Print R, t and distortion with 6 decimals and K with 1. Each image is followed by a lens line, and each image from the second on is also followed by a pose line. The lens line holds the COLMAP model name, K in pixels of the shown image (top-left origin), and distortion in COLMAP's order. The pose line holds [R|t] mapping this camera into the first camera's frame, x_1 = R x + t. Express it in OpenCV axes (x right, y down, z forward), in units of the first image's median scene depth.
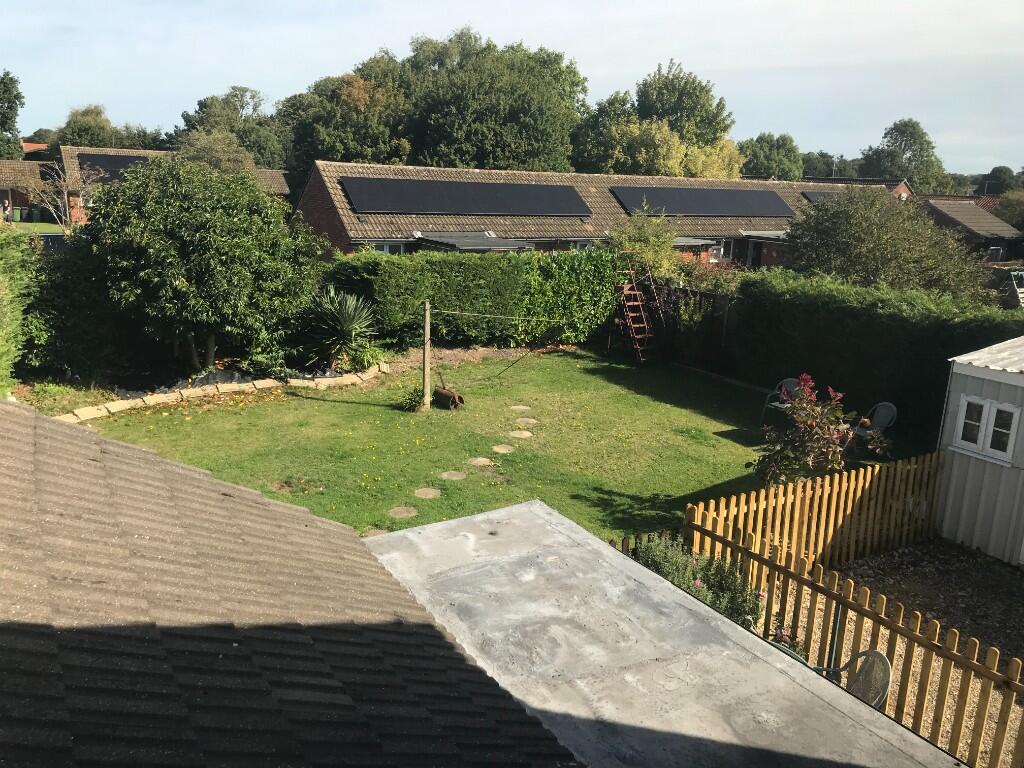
lens RADIAL K [[829.0, 0, 512.0], [0, 829.0, 384.0], [0, 0, 1]] dist [0.020462, 0.004599]
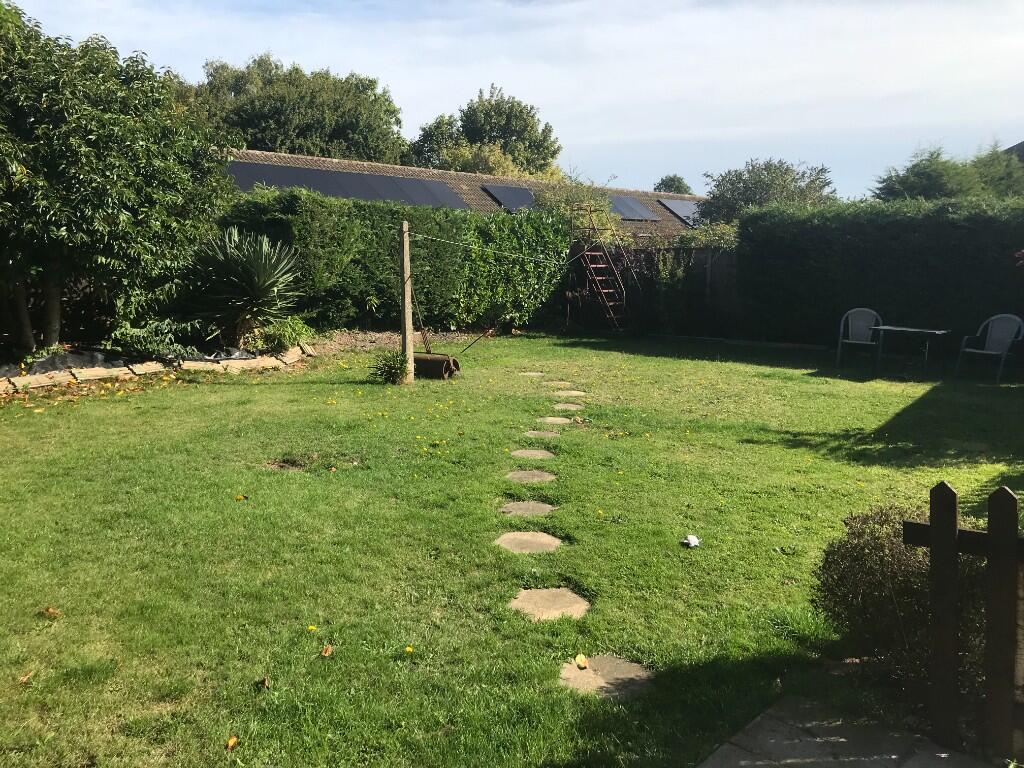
lens RADIAL K [[854.4, 0, 512.0], [0, 854.4, 384.0], [0, 0, 1]] dist [0.010334, 0.003041]
pose [[0.970631, -0.076433, 0.228111, -0.130479], [0.093062, 0.993662, -0.063043, 0.060750], [-0.221846, 0.082420, 0.971592, 0.215554]]
